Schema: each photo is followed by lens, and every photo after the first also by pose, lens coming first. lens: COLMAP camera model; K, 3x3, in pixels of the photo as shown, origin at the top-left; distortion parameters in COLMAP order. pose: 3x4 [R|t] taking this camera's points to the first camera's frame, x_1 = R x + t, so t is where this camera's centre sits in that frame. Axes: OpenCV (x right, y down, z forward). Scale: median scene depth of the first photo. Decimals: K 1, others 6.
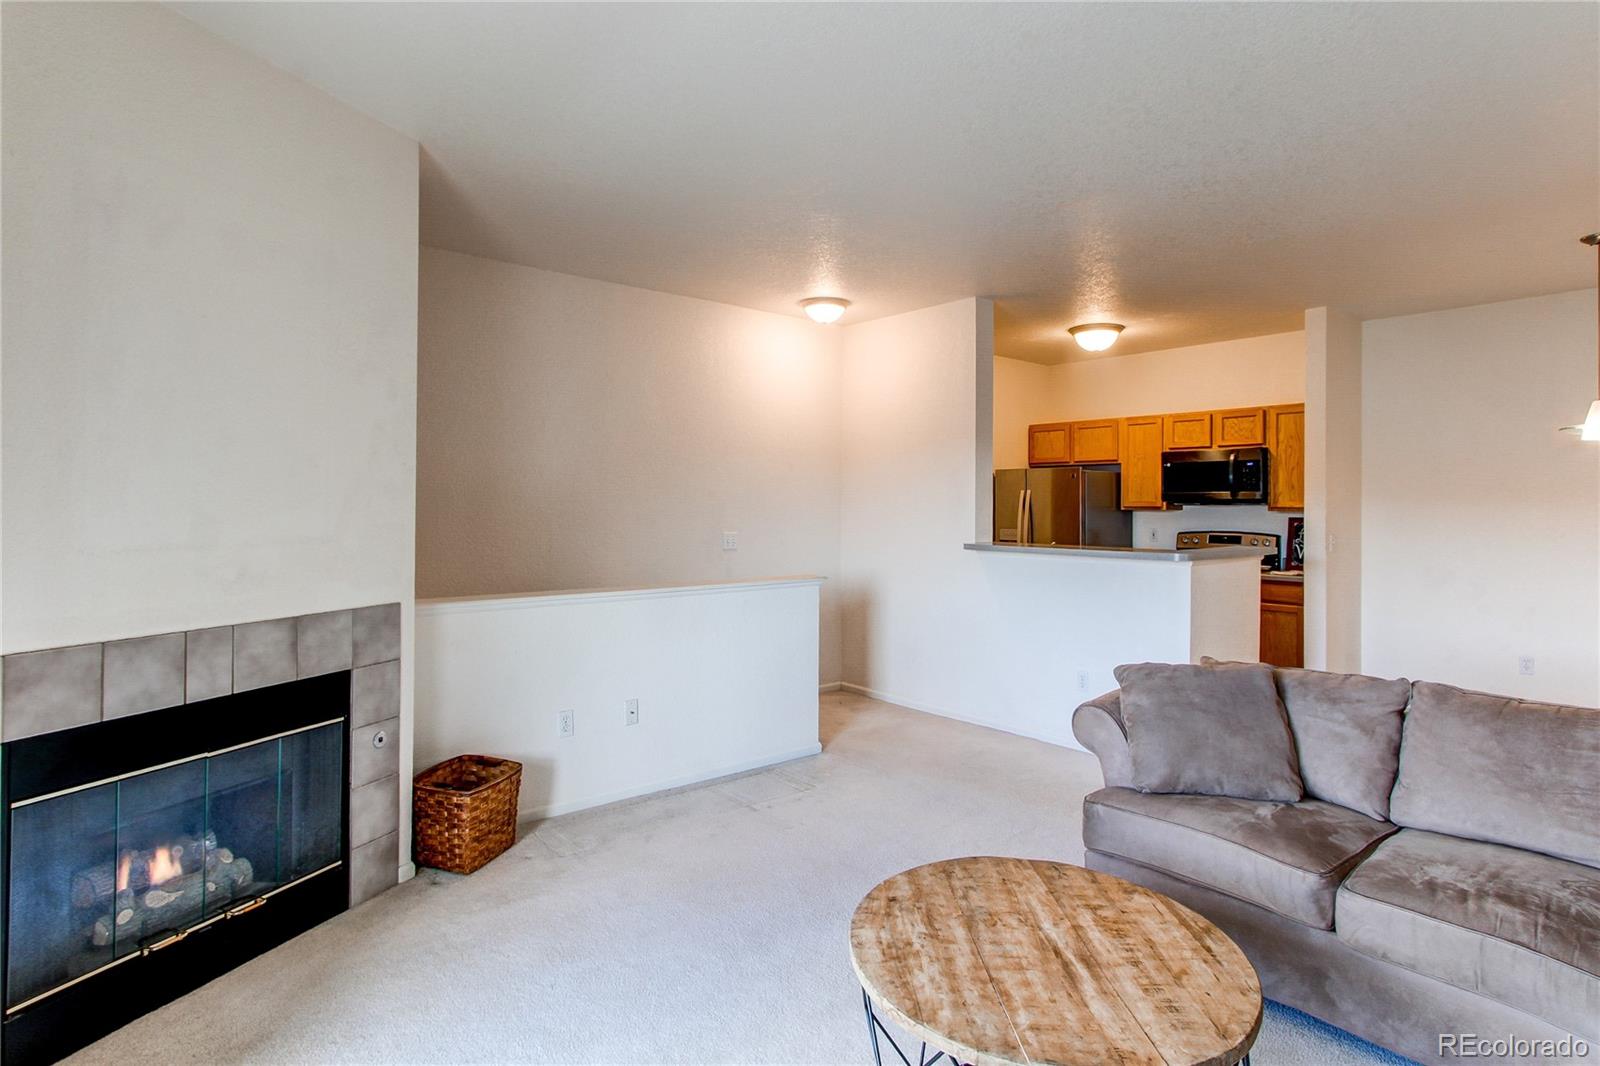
lens RADIAL K [[820.4, 0, 788.1], [0, 820.4, 504.4], [0, 0, 1]] dist [-0.014294, 0.009246]
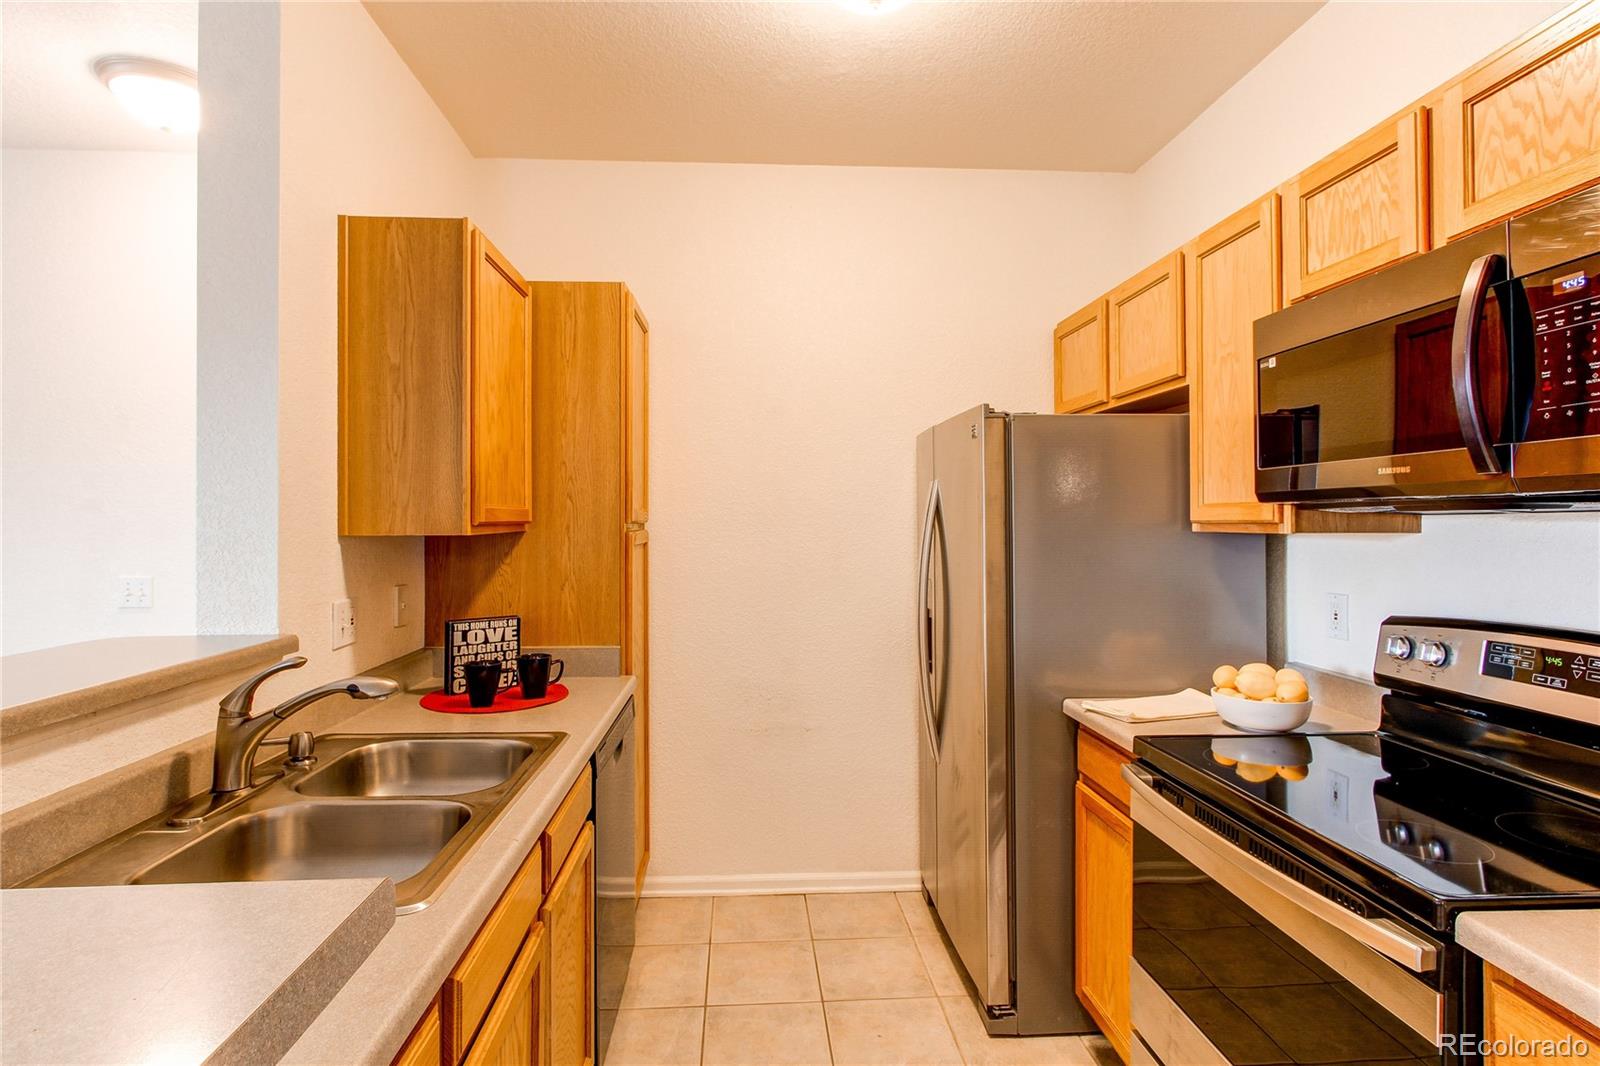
lens RADIAL K [[791.6, 0, 790.3], [0, 791.6, 518.7], [0, 0, 1]] dist [-0.014159, 0.002634]
pose [[0.808711, -0.007516, -0.588158, 0.533430], [0.005292, 0.999971, -0.005501, 0.002894], [0.588182, 0.001336, 0.808727, 0.768780]]
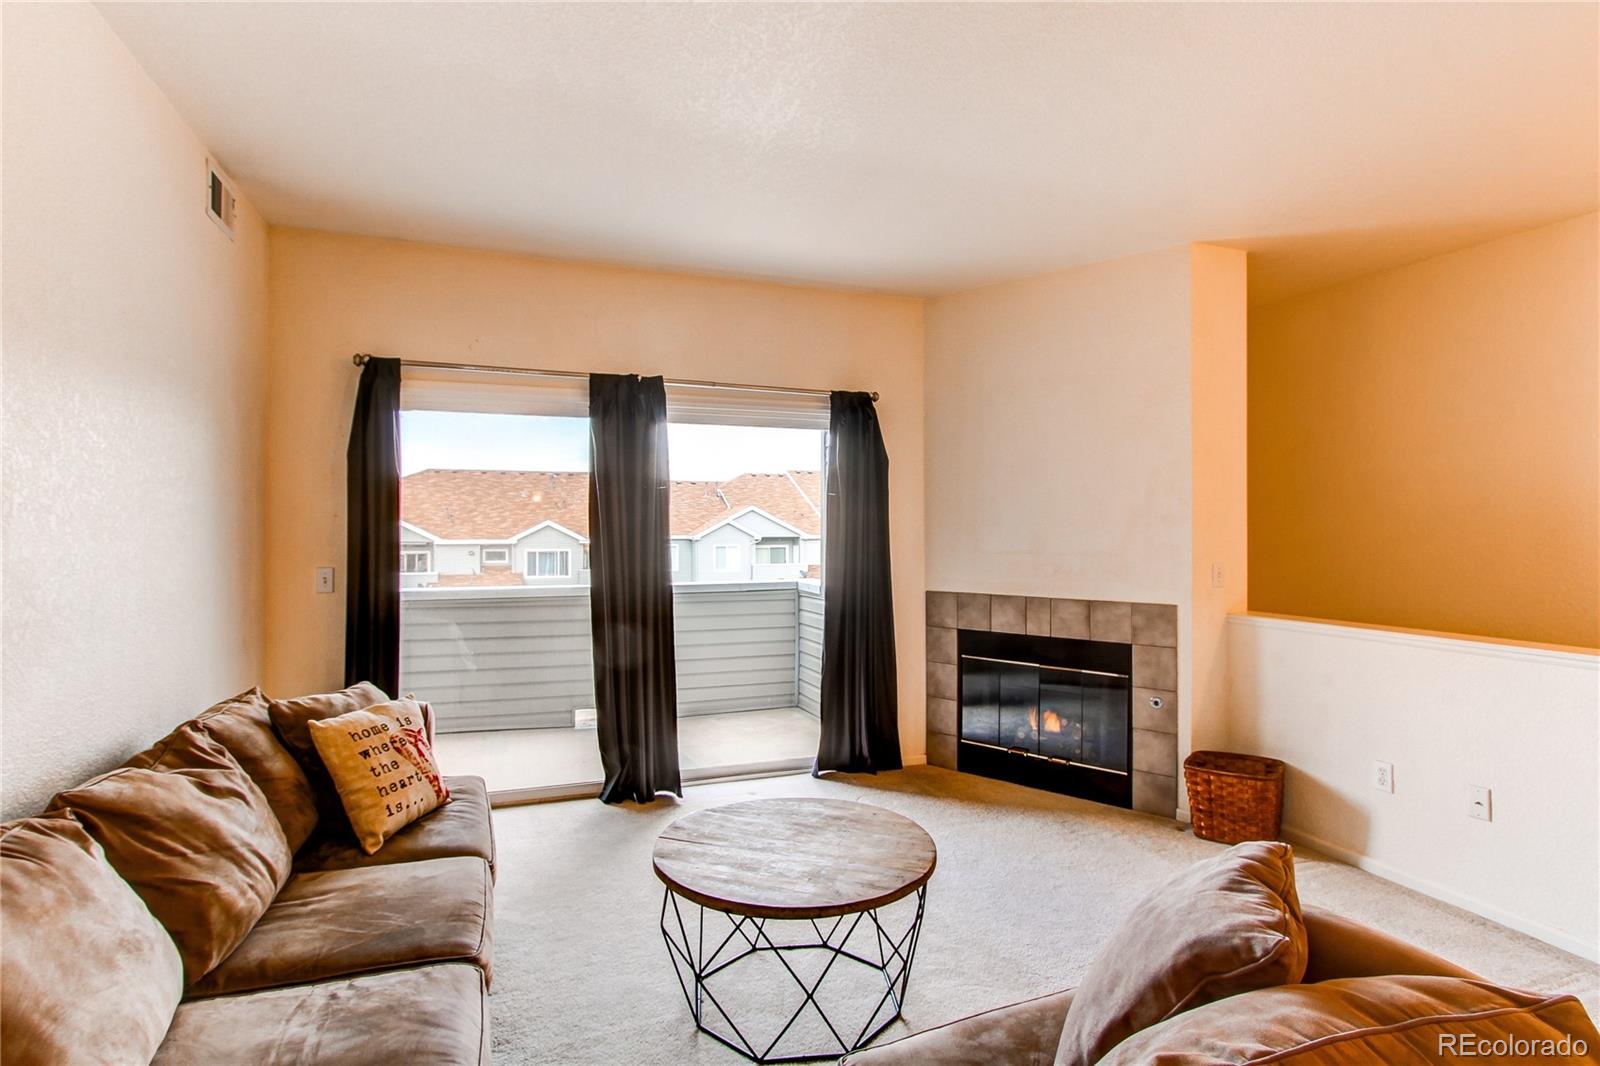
lens RADIAL K [[820.4, 0, 792.7], [0, 820.4, 524.3], [0, 0, 1]] dist [-0.014294, 0.009246]
pose [[-0.318920, -0.010676, -0.947721, 0.472233], [0.001888, 0.999927, -0.011899, 0.002601], [0.947780, -0.005585, -0.318877, 0.409755]]
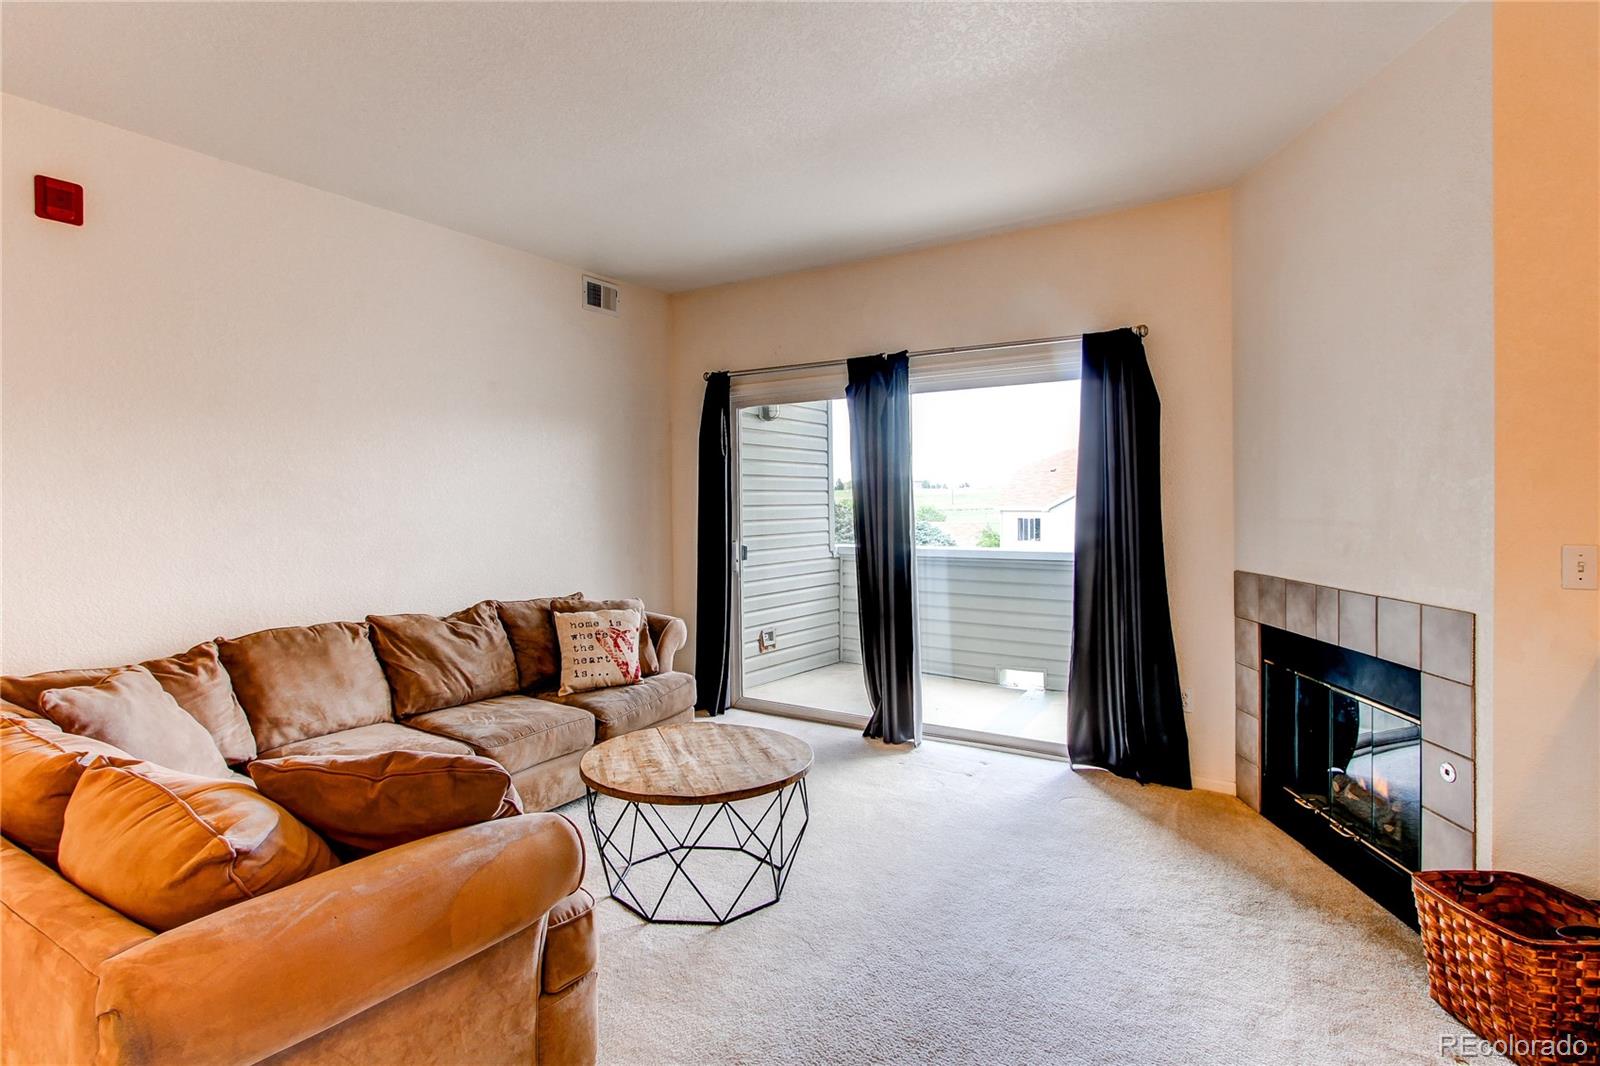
lens RADIAL K [[820.4, 0, 761.7], [0, 820.4, 504.6], [0, 0, 1]] dist [-0.014294, 0.009246]
pose [[-0.958422, 0.005016, -0.285309, 0.189286], [0.005390, 0.999985, -0.000526, 0.007484], [0.285303, -0.002042, -0.958435, 0.755405]]
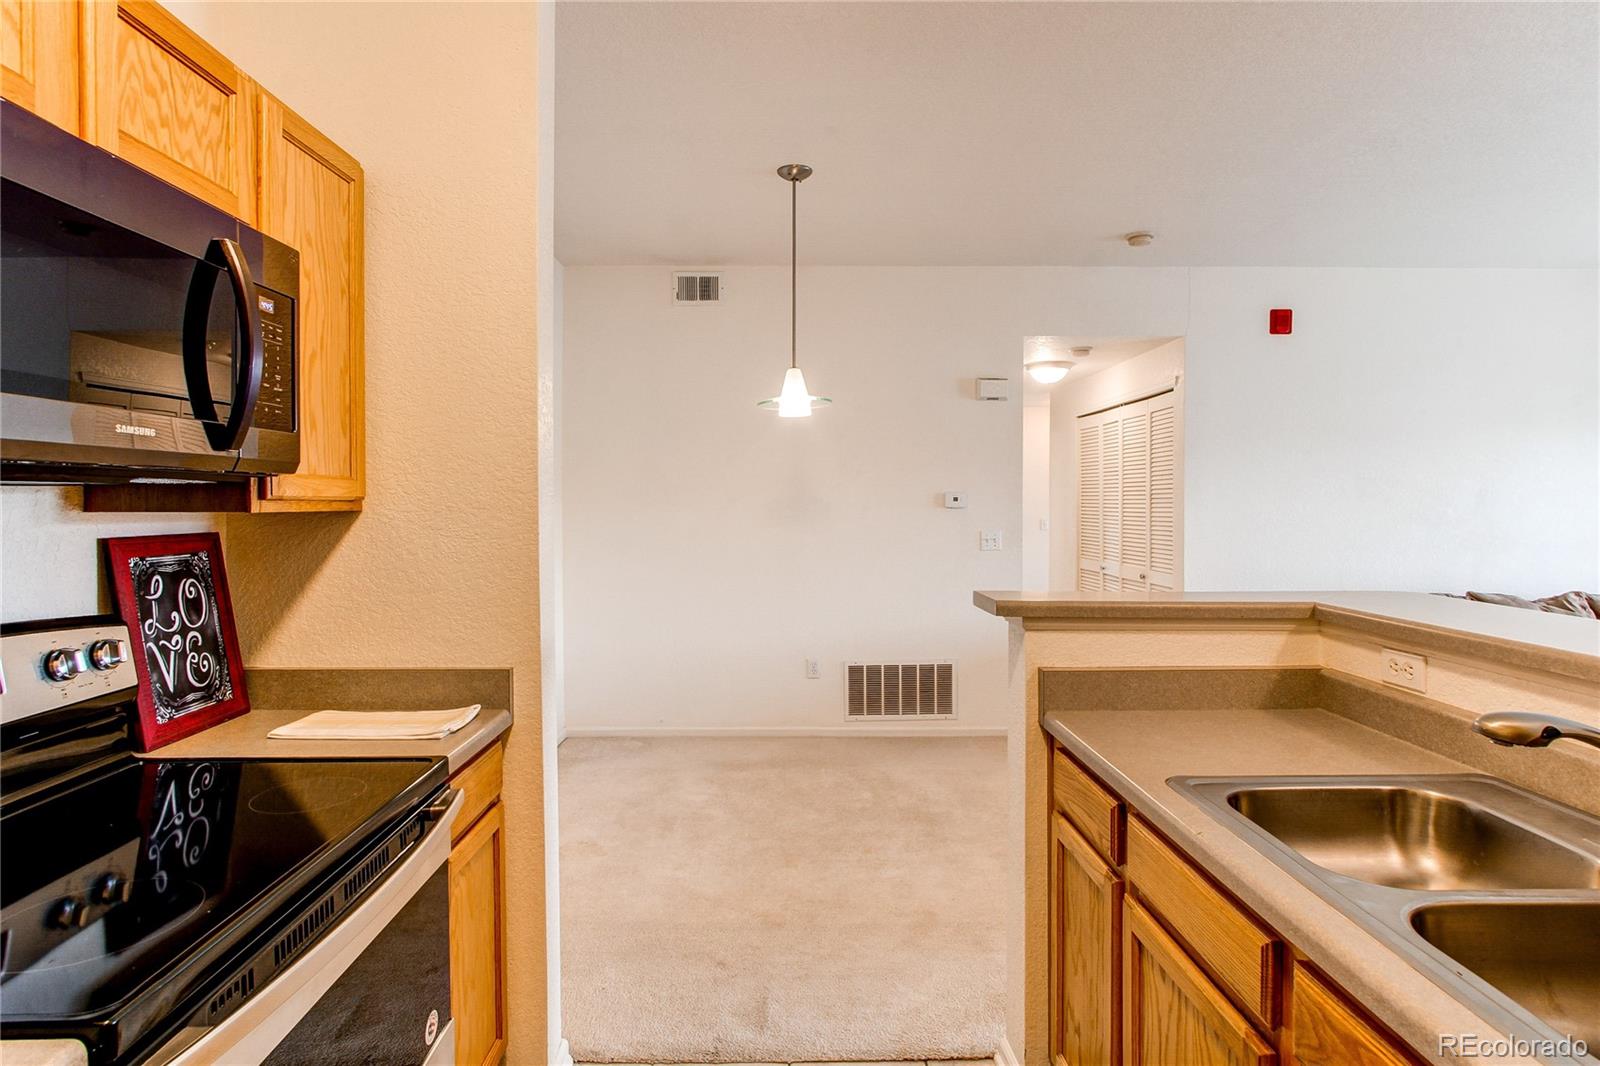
lens RADIAL K [[820.4, 0, 774.7], [0, 820.4, 507.6], [0, 0, 1]] dist [-0.014294, 0.009246]
pose [[-0.778306, -0.007874, 0.627836, 0.317926], [-0.000706, 0.999932, 0.011664, 0.003747], [-0.627885, 0.008635, -0.778258, 1.102791]]
